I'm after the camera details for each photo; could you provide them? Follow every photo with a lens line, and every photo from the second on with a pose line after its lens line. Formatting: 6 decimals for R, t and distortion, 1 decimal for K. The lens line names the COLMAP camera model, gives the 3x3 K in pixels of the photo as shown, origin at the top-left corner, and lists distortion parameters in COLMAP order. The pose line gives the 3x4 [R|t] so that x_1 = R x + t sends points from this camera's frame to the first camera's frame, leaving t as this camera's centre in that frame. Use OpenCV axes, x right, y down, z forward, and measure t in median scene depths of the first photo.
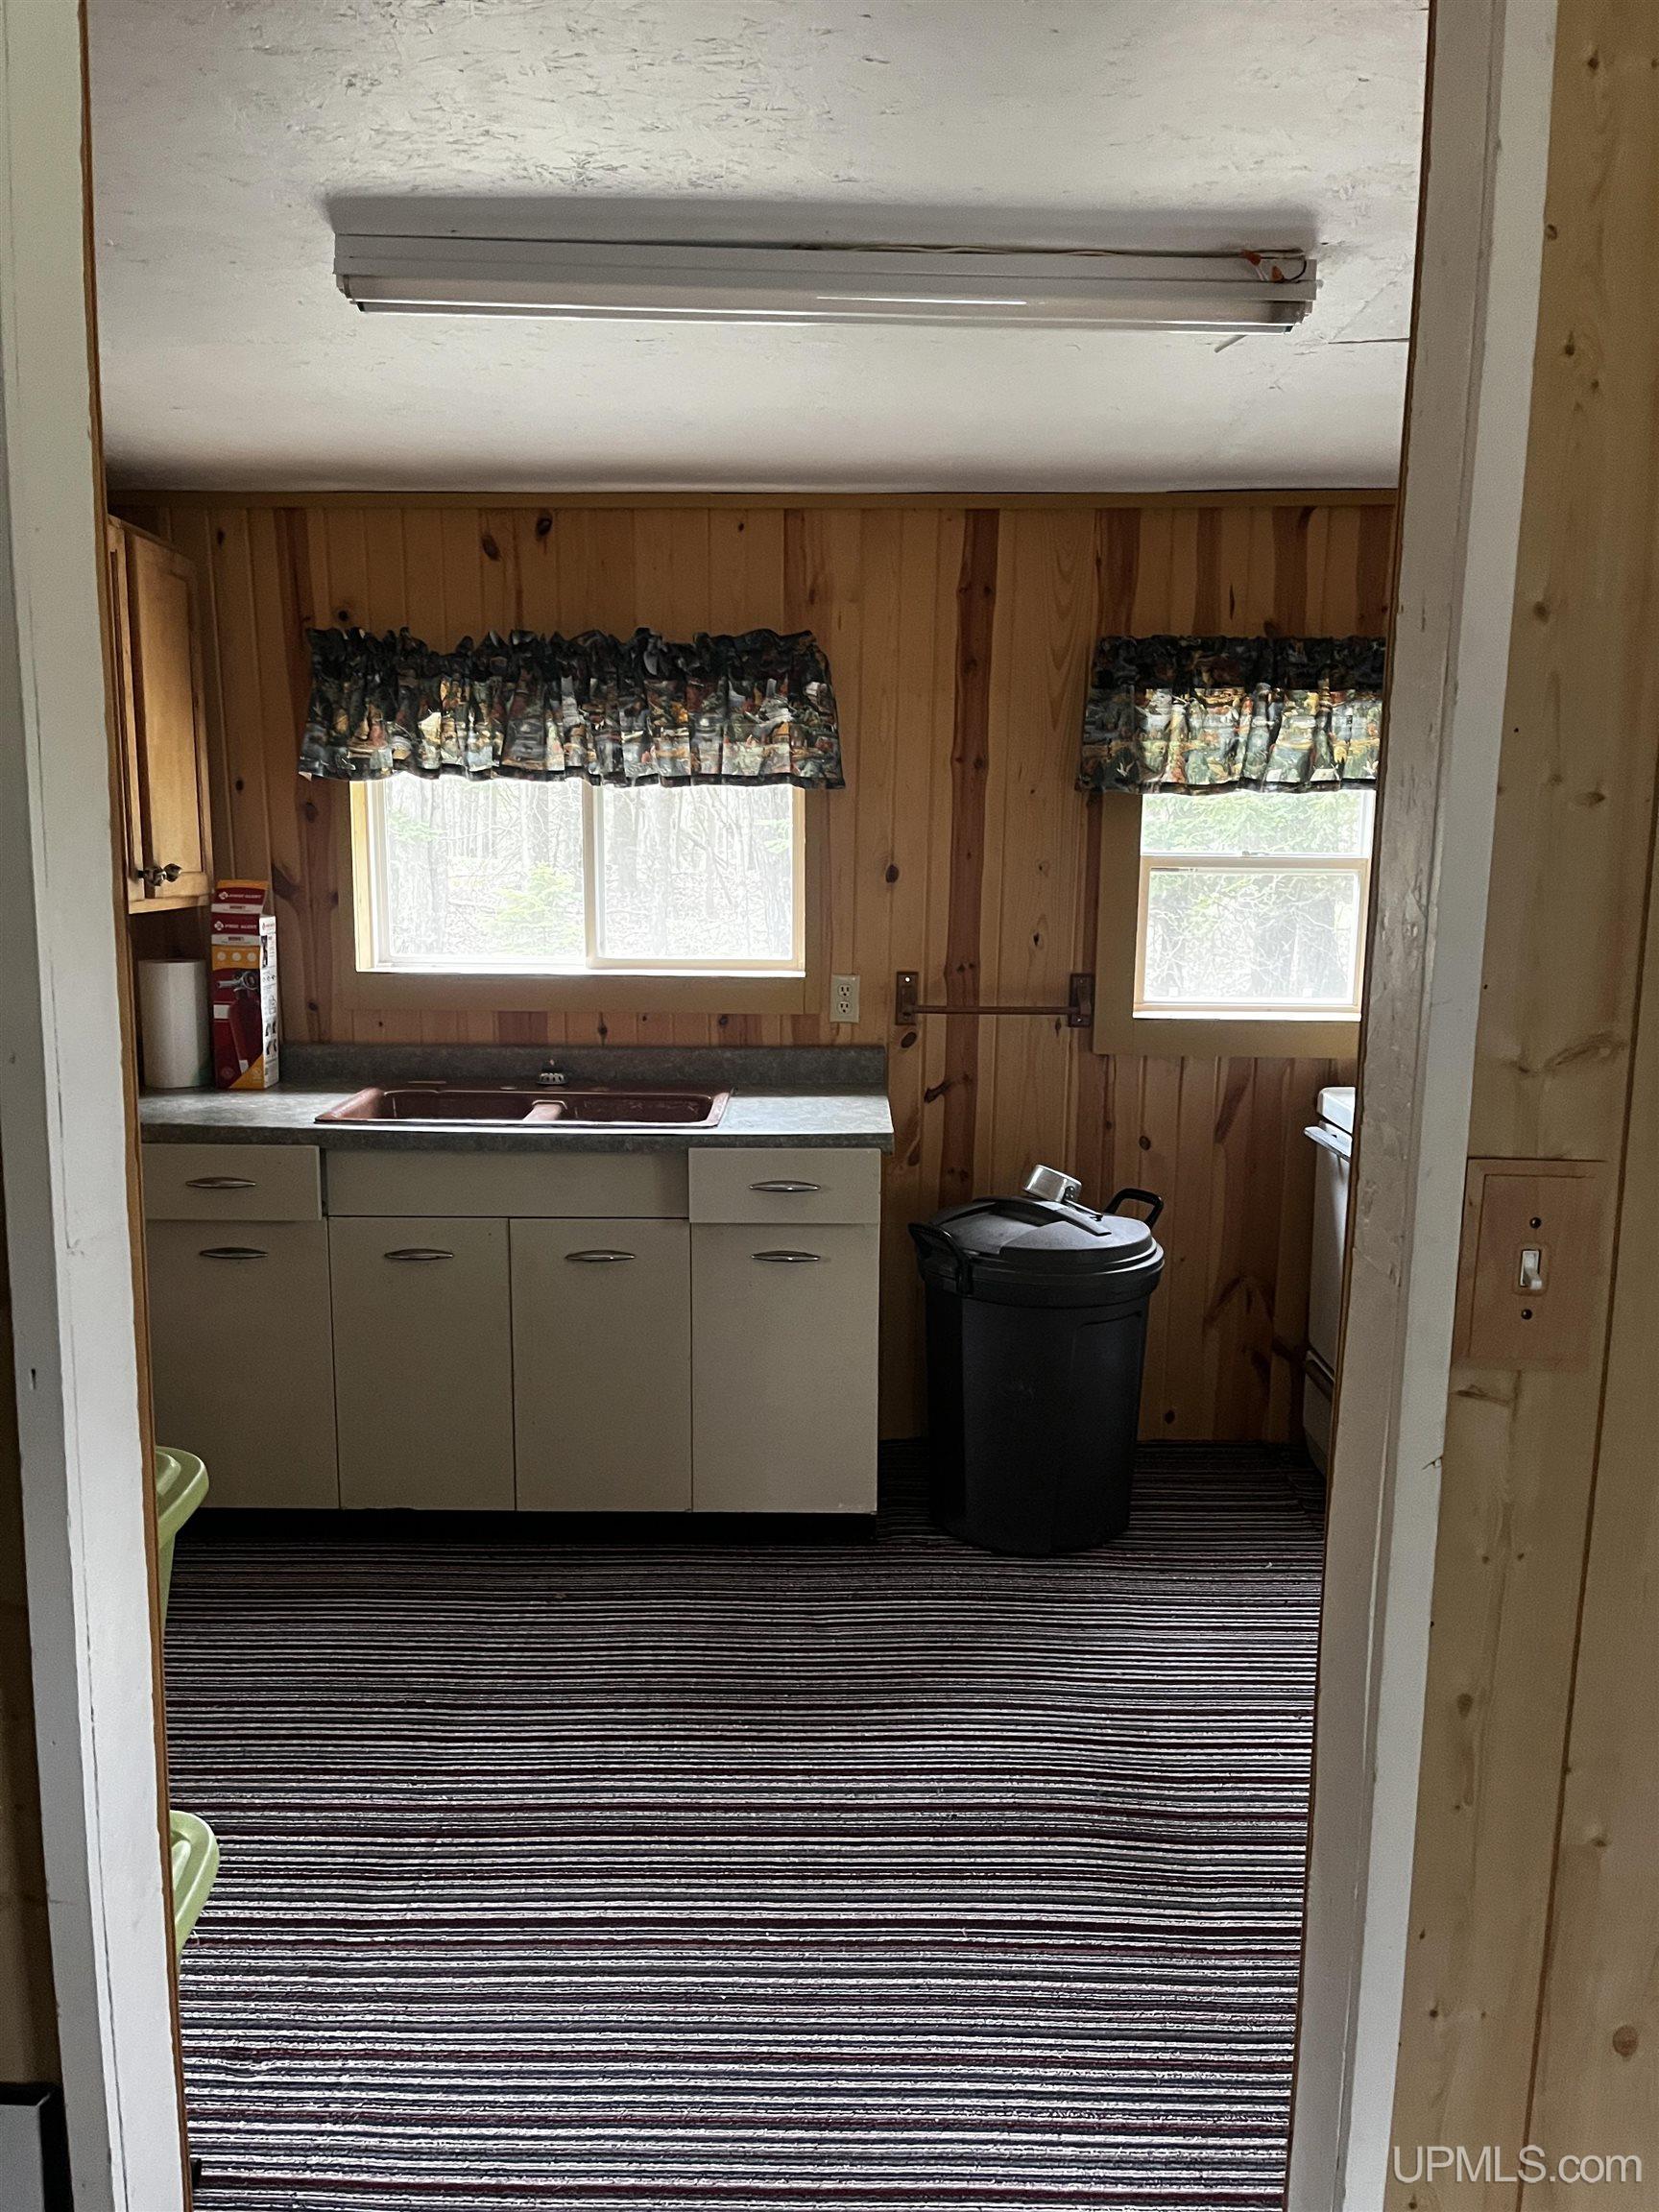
lens RADIAL K [[1682.5, 0, 822.1], [0, 1682.5, 1107.1], [0, 0, 1]] dist [0.067727, -0.094199]
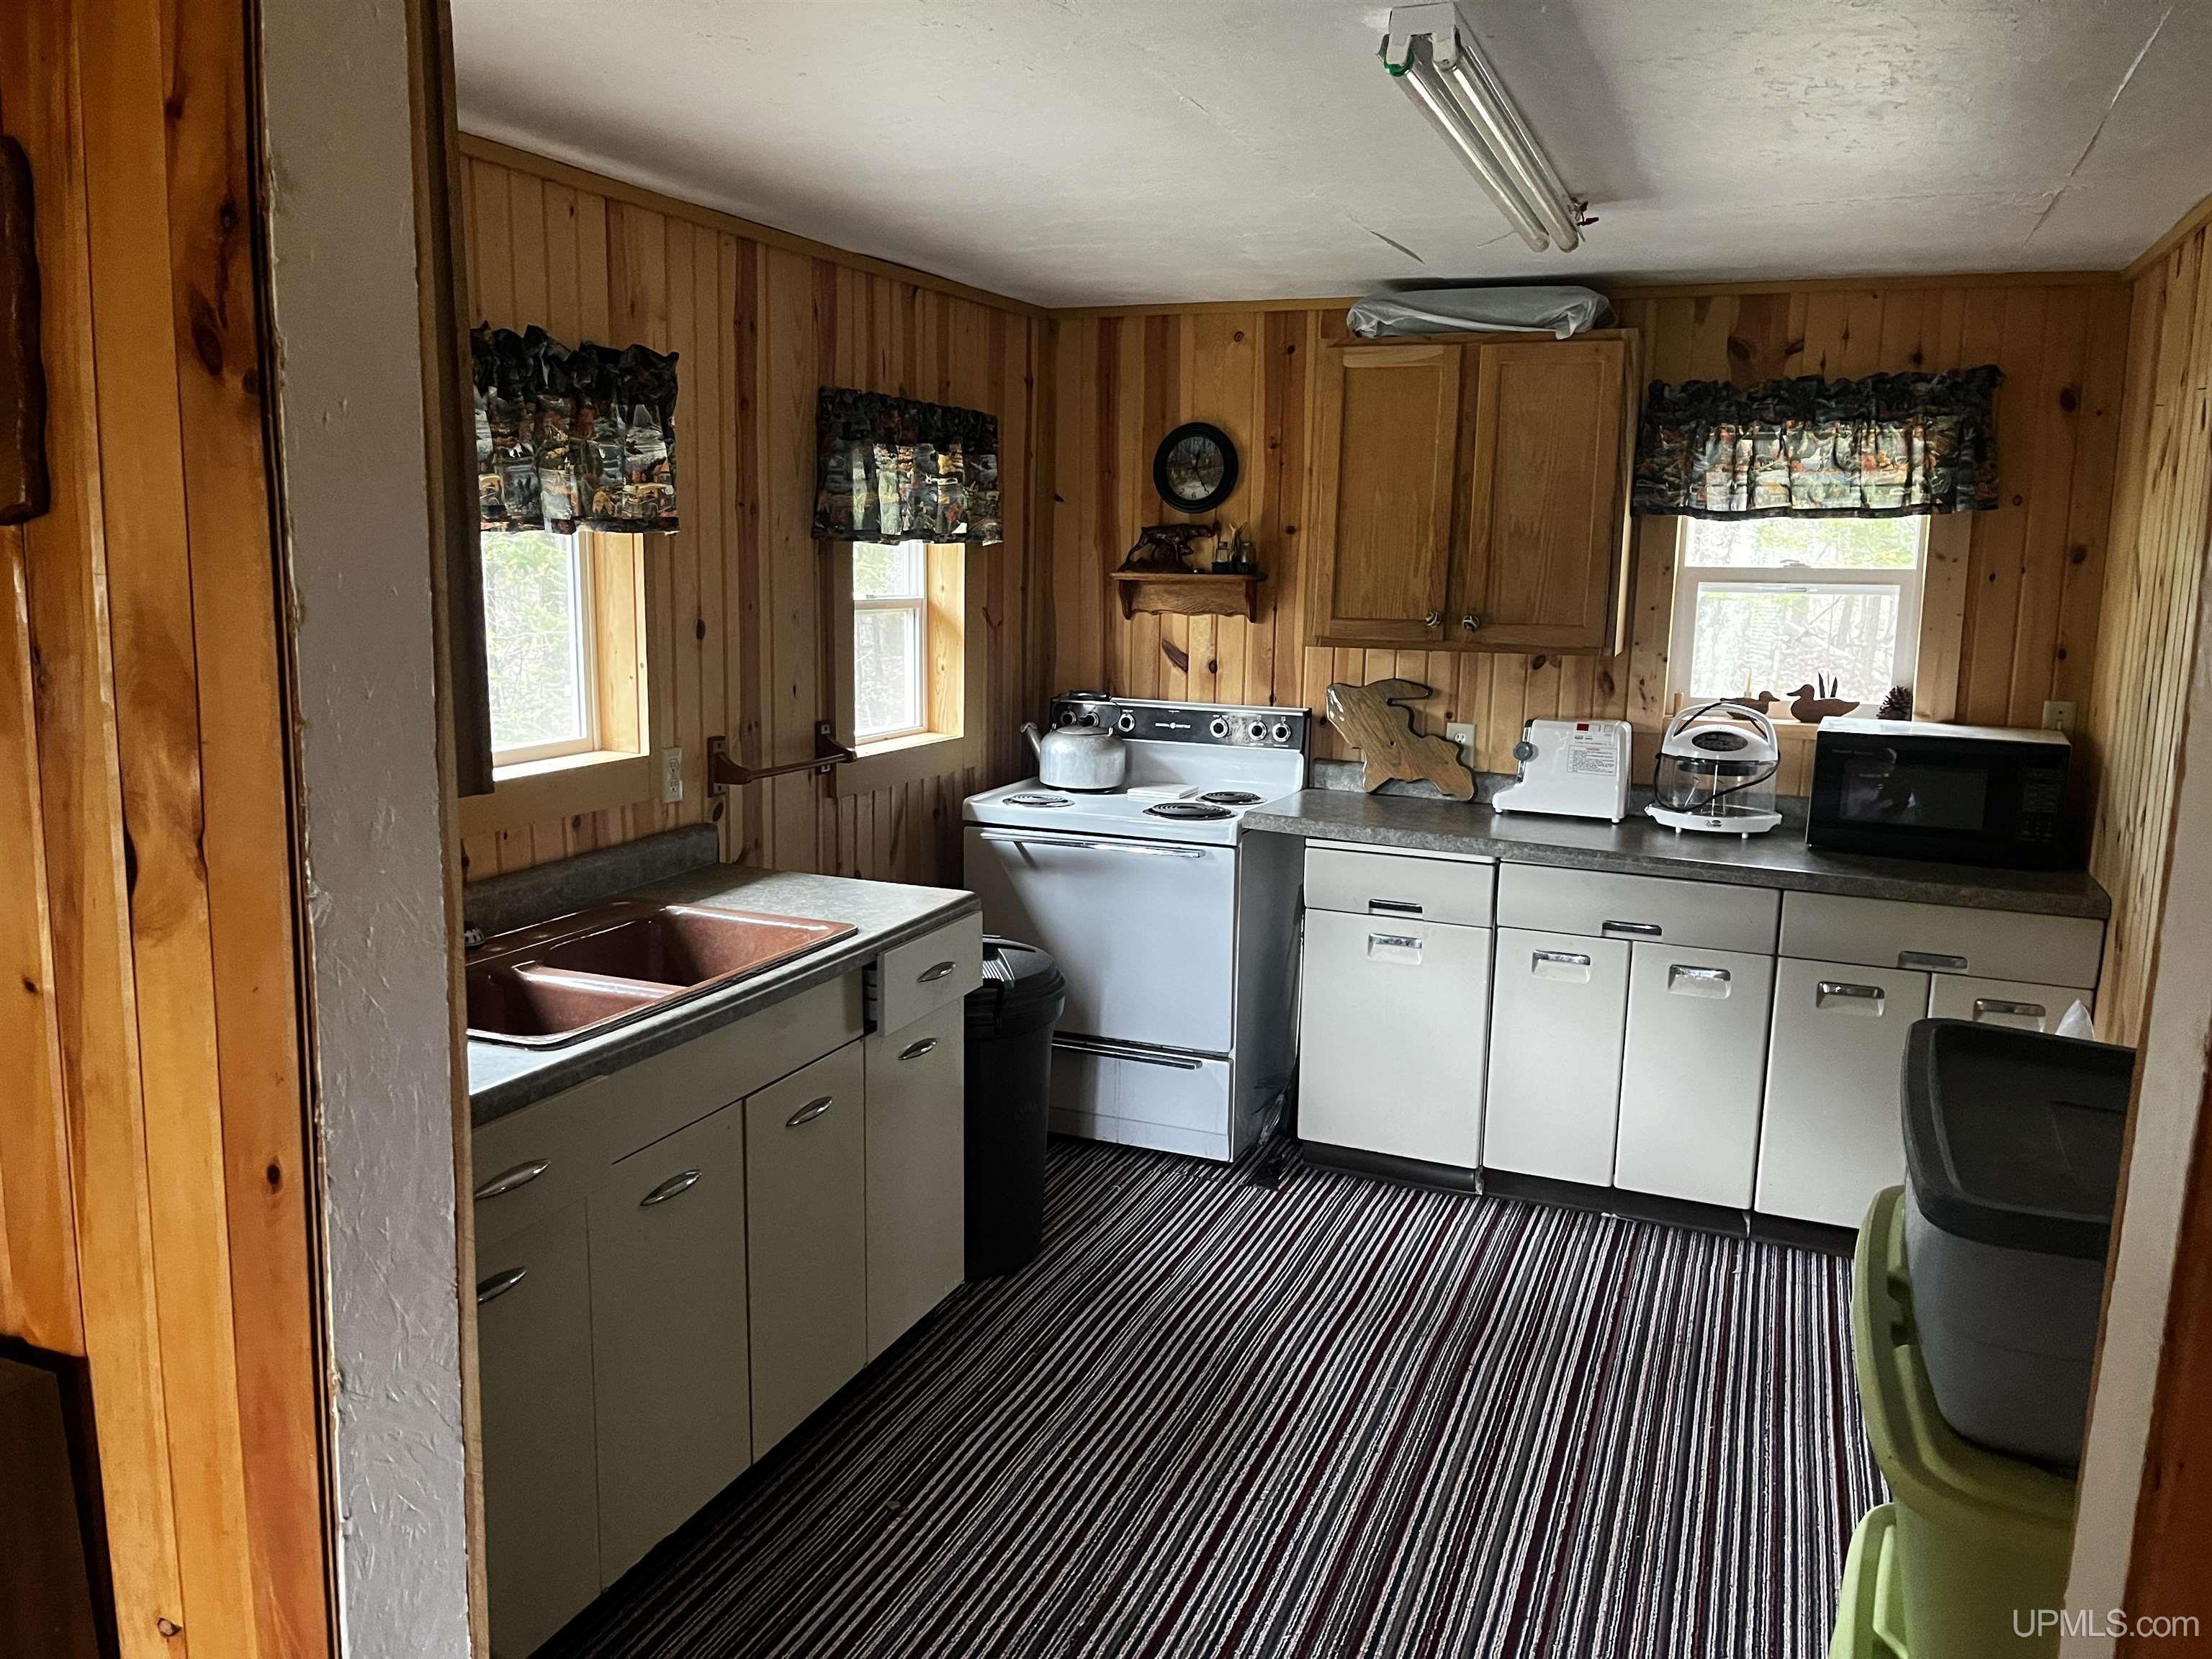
lens RADIAL K [[1682.5, 0, 1099.1], [0, 1682.5, 825.7], [0, 0, 1]] dist [0.067727, -0.094199]
pose [[0.374663, -0.157265, 0.913726, -0.727425], [0.143457, 0.983474, 0.110446, -0.107119], [-0.915995, 0.089701, 0.391032, 0.474514]]
